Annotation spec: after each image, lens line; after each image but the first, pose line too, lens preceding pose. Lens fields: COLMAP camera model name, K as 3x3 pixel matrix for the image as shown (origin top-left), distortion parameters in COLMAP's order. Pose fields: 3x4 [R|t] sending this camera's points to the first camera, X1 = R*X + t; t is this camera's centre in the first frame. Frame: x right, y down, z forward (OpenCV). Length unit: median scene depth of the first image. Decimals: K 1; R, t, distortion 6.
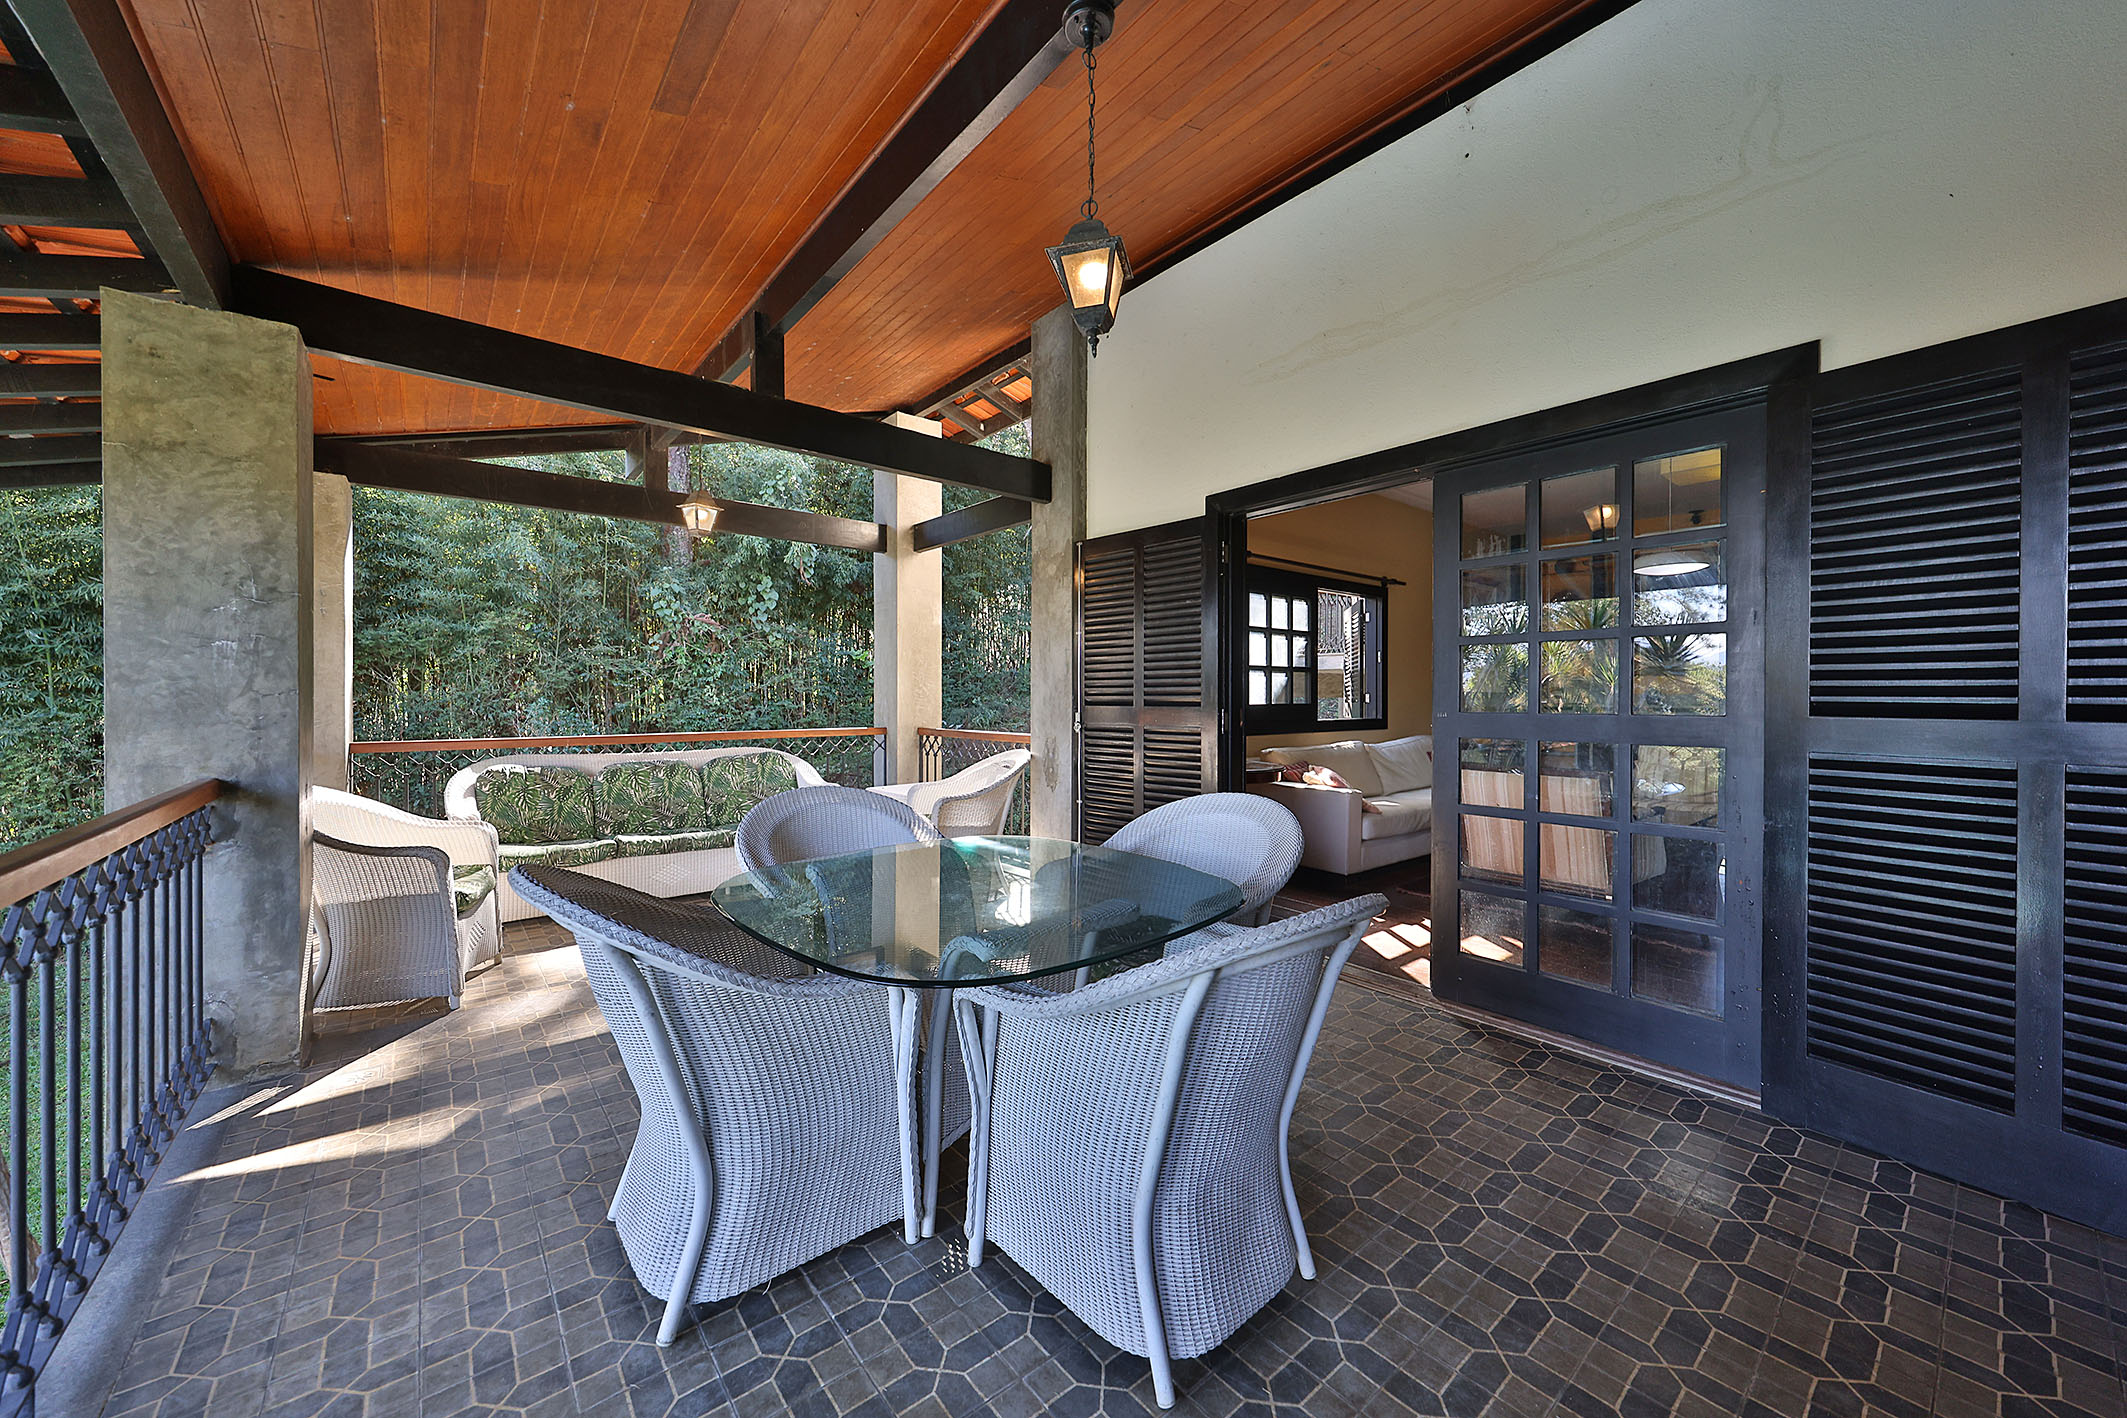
lens RADIAL K [[773.5, 0, 1066.7], [0, 773.5, 707.0], [0, 0, 1]] dist [0.002412, 0.000174]
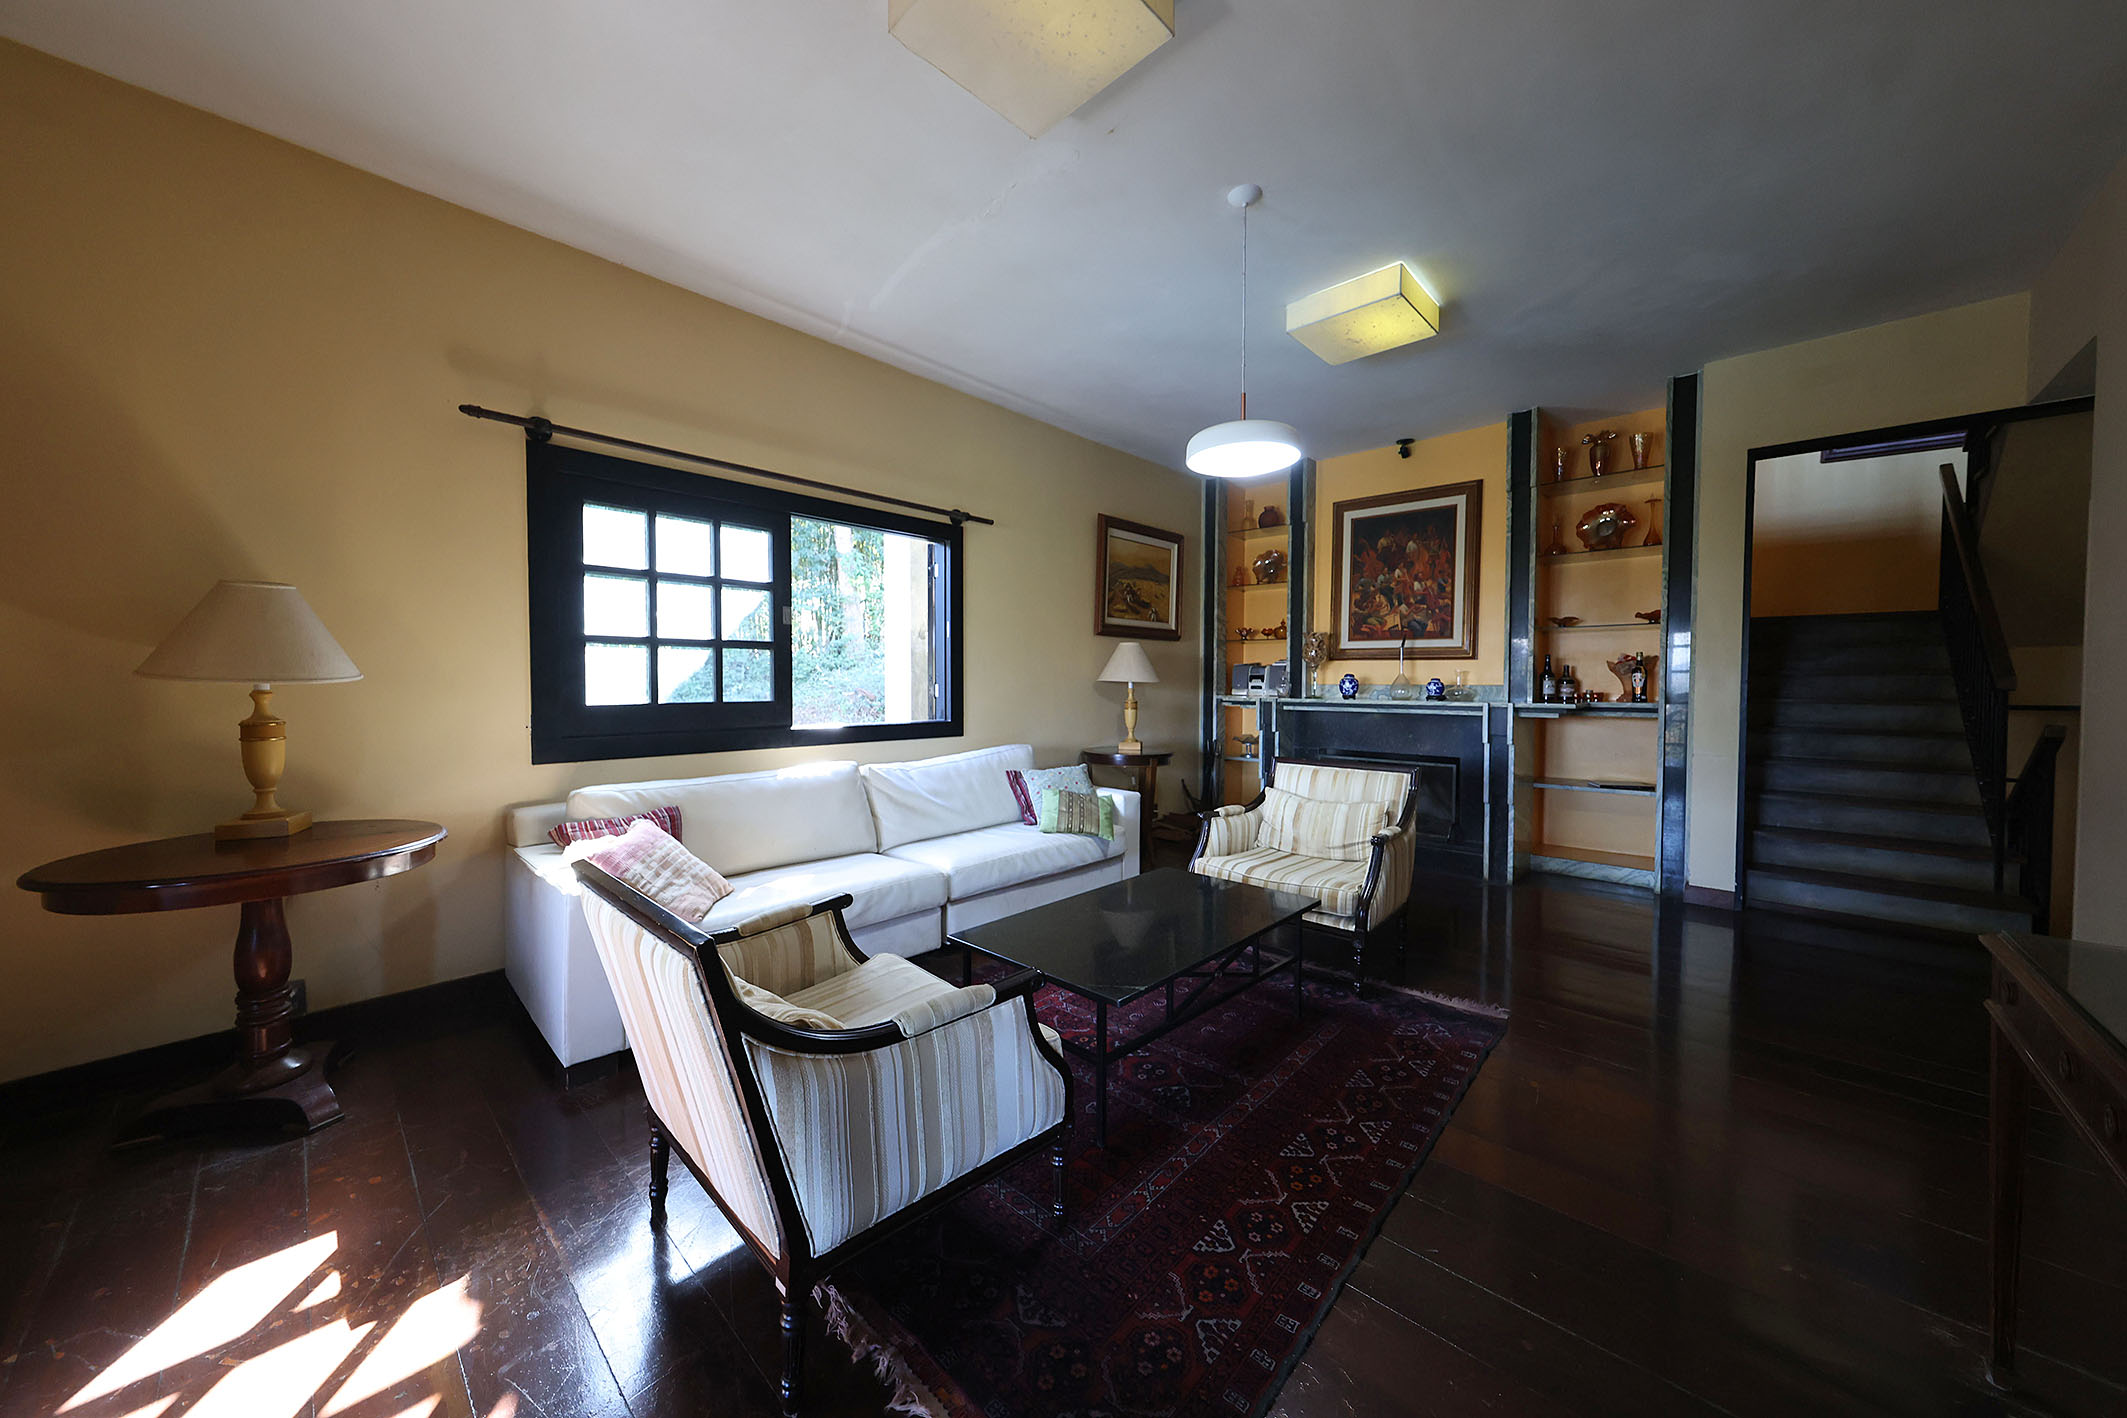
lens RADIAL K [[723.7, 0, 1072.7], [0, 723.7, 701.0], [0, 0, 1]] dist [0.001669, 0.000020]
pose [[0.991835, -0.003809, 0.127474, 0.485356], [0.002723, 0.999959, 0.008690, -0.008750], [-0.127502, -0.008272, 0.991804, 0.409663]]
